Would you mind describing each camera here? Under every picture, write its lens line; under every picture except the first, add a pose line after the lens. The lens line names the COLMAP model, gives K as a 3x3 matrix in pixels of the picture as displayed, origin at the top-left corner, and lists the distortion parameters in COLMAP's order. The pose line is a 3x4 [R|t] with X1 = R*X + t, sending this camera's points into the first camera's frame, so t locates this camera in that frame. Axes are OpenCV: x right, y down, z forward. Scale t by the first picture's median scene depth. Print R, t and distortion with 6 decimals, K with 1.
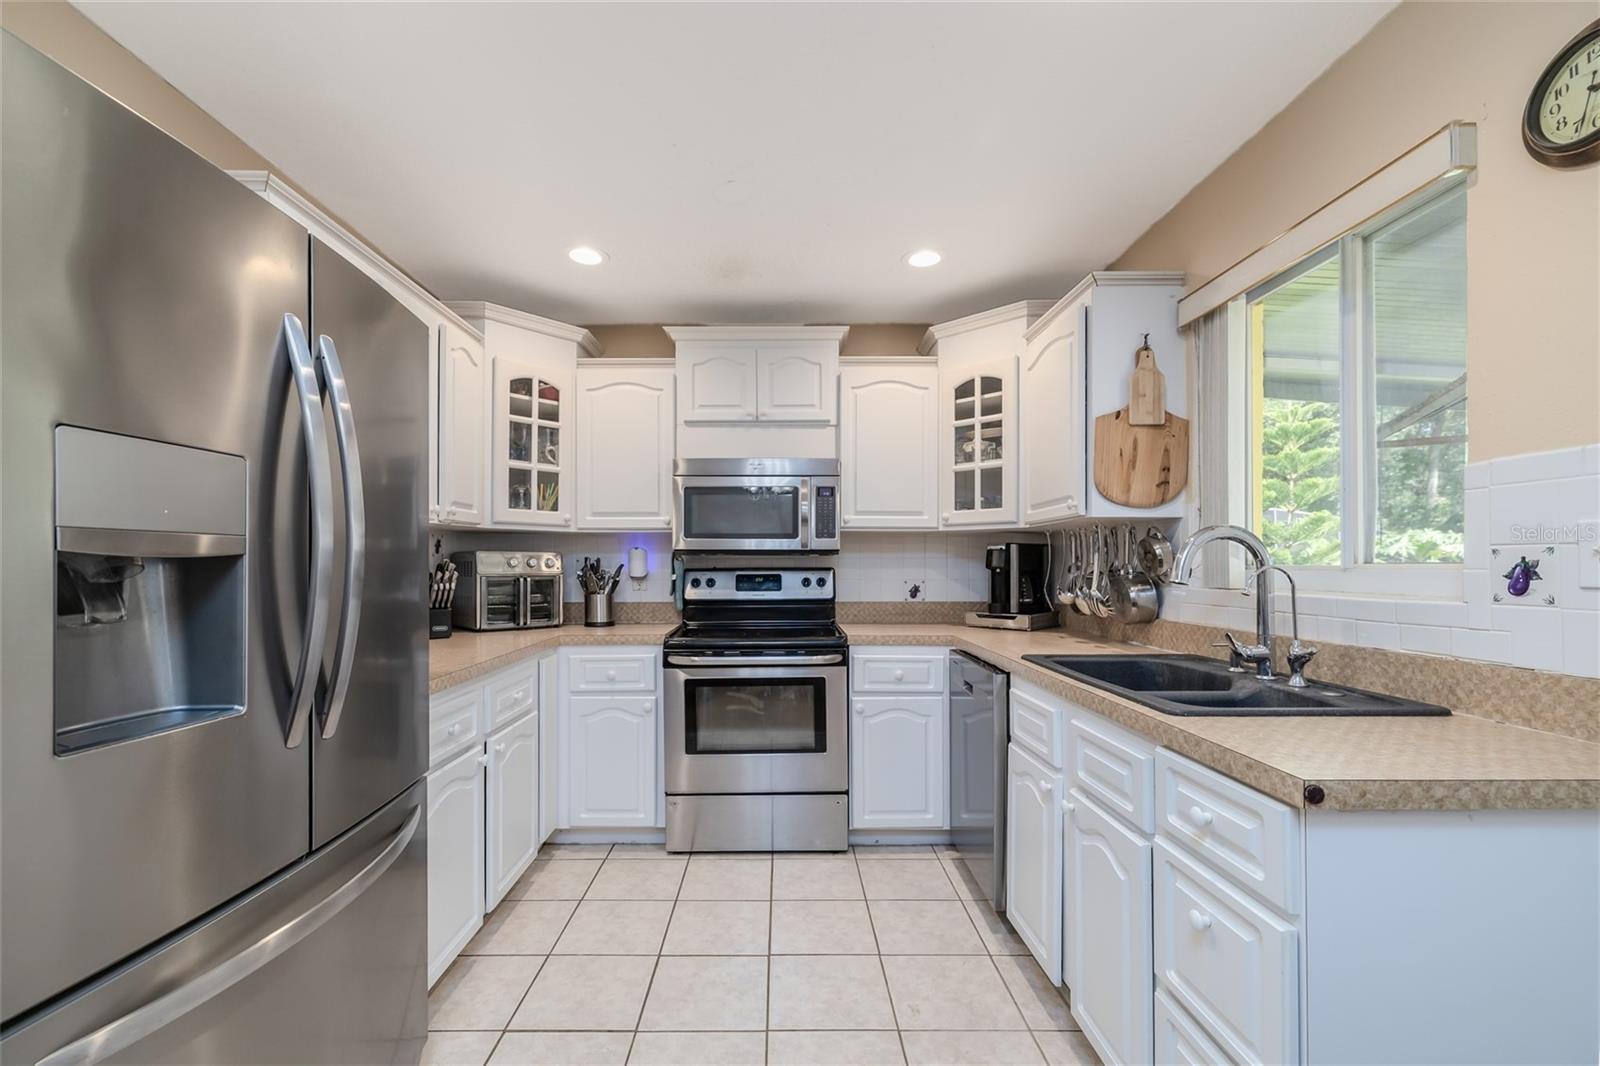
lens RADIAL K [[675.8, 0, 781.1], [0, 675.8, 562.6], [0, 0, 1]] dist [-0.000990, 0.000113]
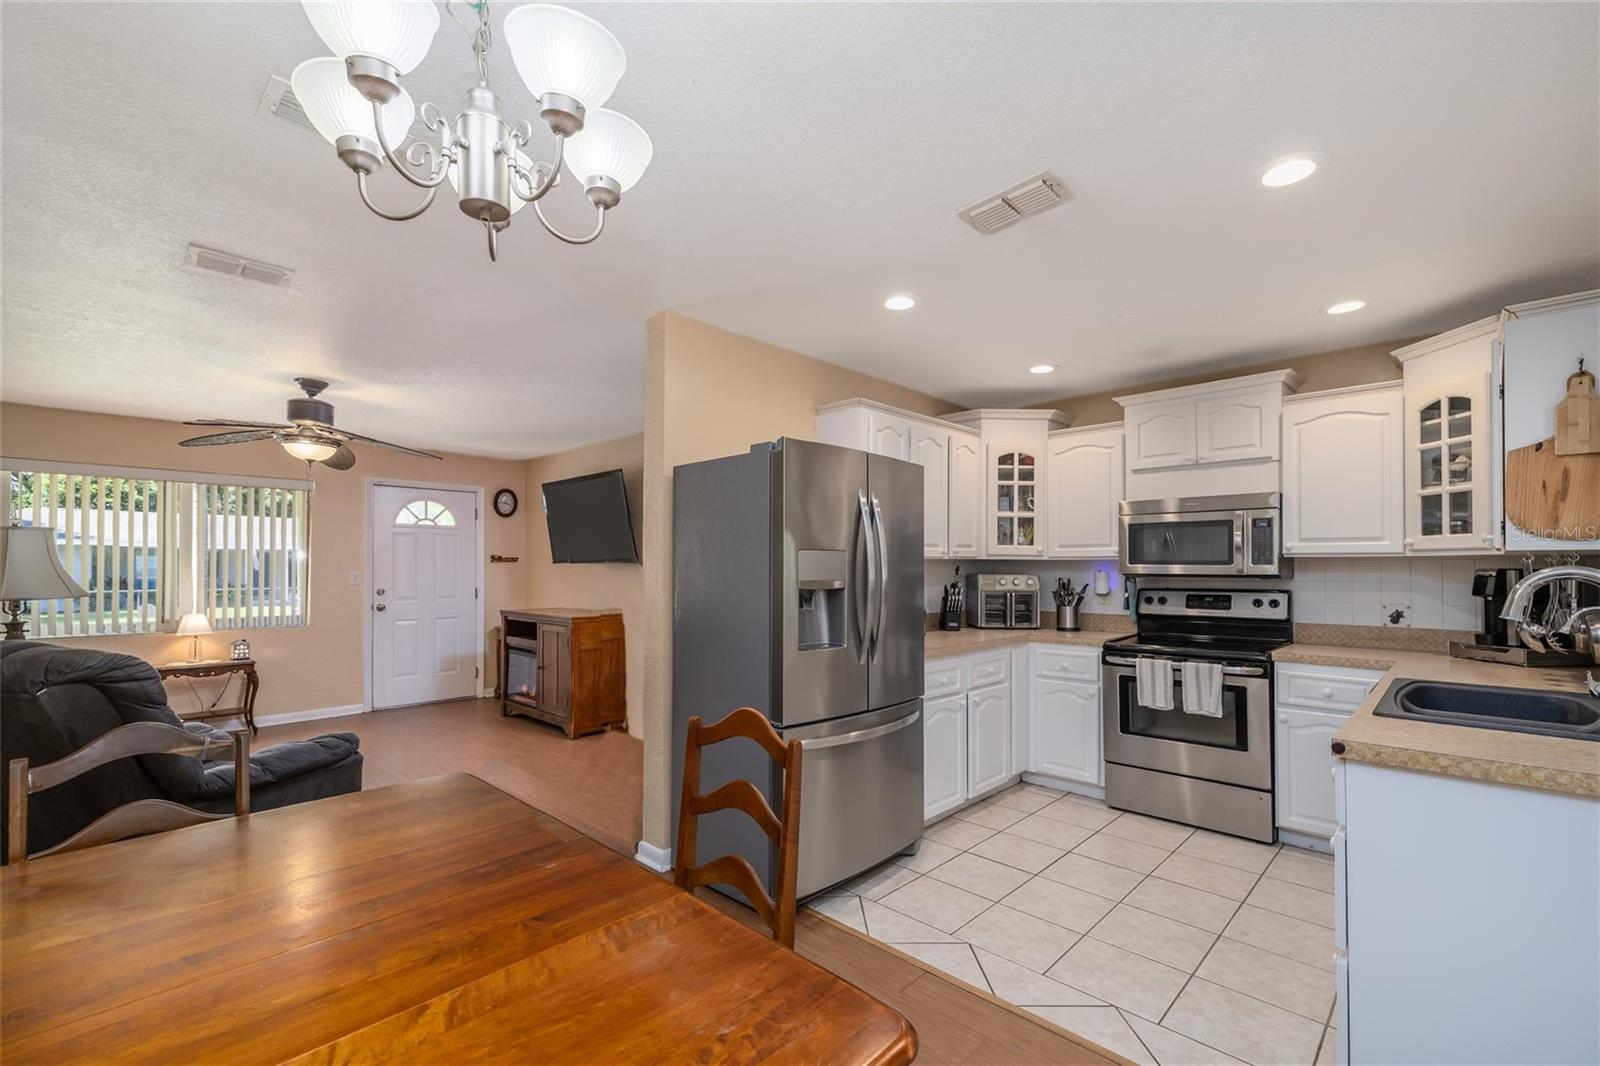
lens RADIAL K [[675.8, 0, 781.1], [0, 675.8, 562.6], [0, 0, 1]] dist [-0.000990, 0.000113]
pose [[0.697544, -0.006089, -0.716516, 0.312931], [-0.000405, 0.999960, -0.008891, -0.029181], [0.716542, 0.006492, 0.697514, -0.347031]]
